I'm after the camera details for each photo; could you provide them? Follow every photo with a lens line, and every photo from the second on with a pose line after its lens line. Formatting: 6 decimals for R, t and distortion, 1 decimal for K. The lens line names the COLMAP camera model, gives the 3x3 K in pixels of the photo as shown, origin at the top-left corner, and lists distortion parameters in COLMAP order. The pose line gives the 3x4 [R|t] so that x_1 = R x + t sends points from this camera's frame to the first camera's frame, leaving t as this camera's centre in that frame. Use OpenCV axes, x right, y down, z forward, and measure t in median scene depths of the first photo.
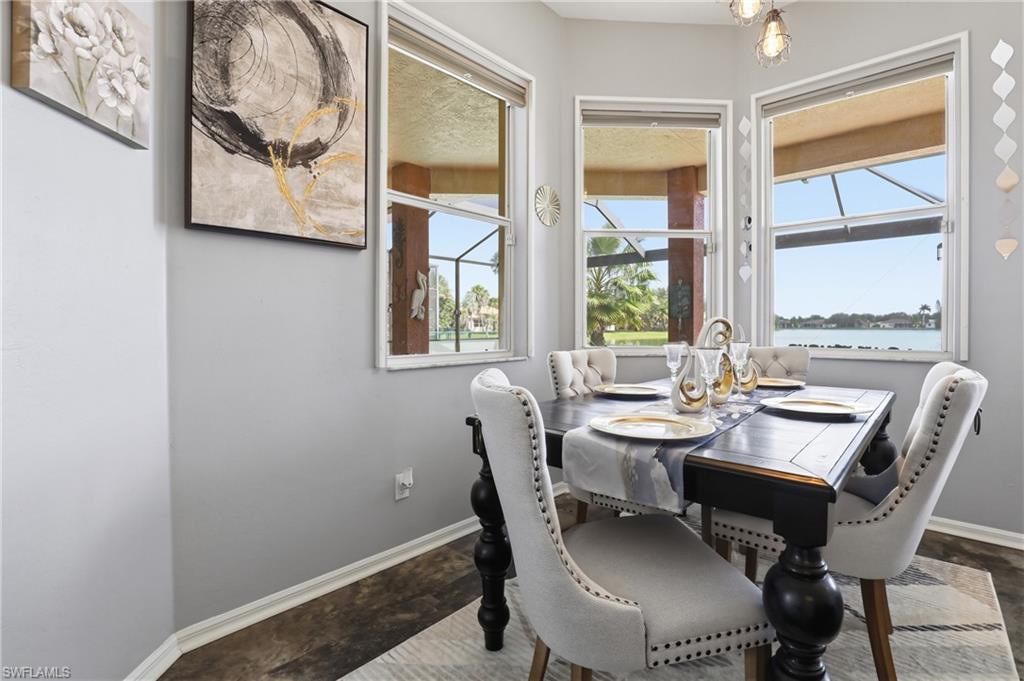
lens RADIAL K [[465.9, 0, 516.0], [0, 465.9, 330.3], [0, 0, 1]] dist [-0.031579, 0.000594]
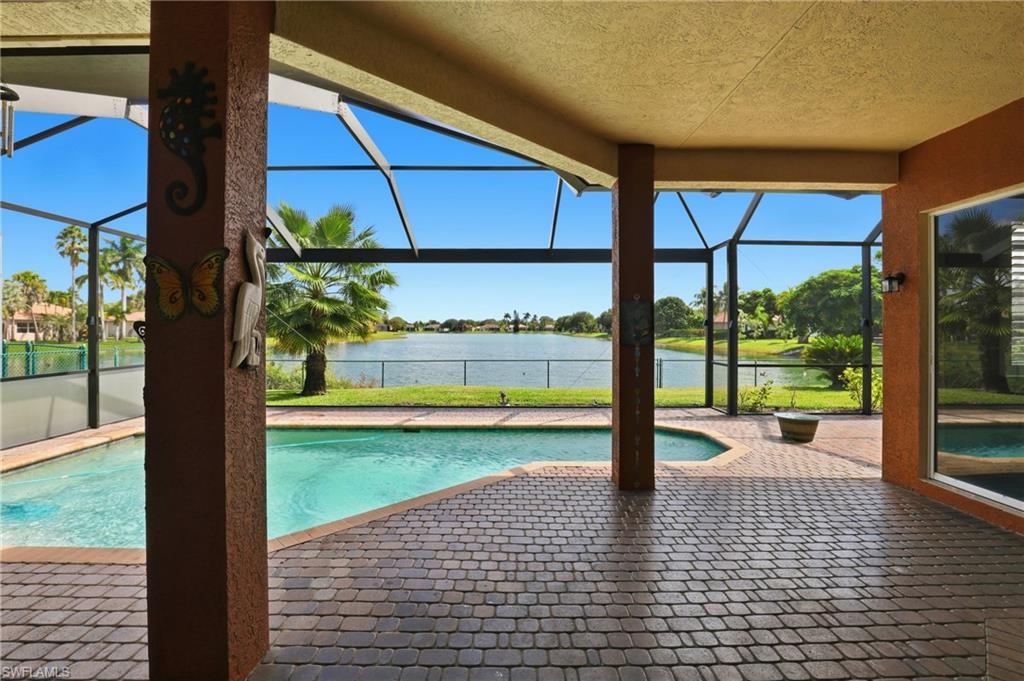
lens RADIAL K [[465.9, 0, 516.0], [0, 465.9, 330.3], [0, 0, 1]] dist [-0.031579, 0.000594]
pose [[0.725088, -0.001279, 0.688655, -0.132667], [0.006787, 0.999963, -0.005289, -0.021603], [-0.688623, 0.008509, 0.725070, 0.266414]]
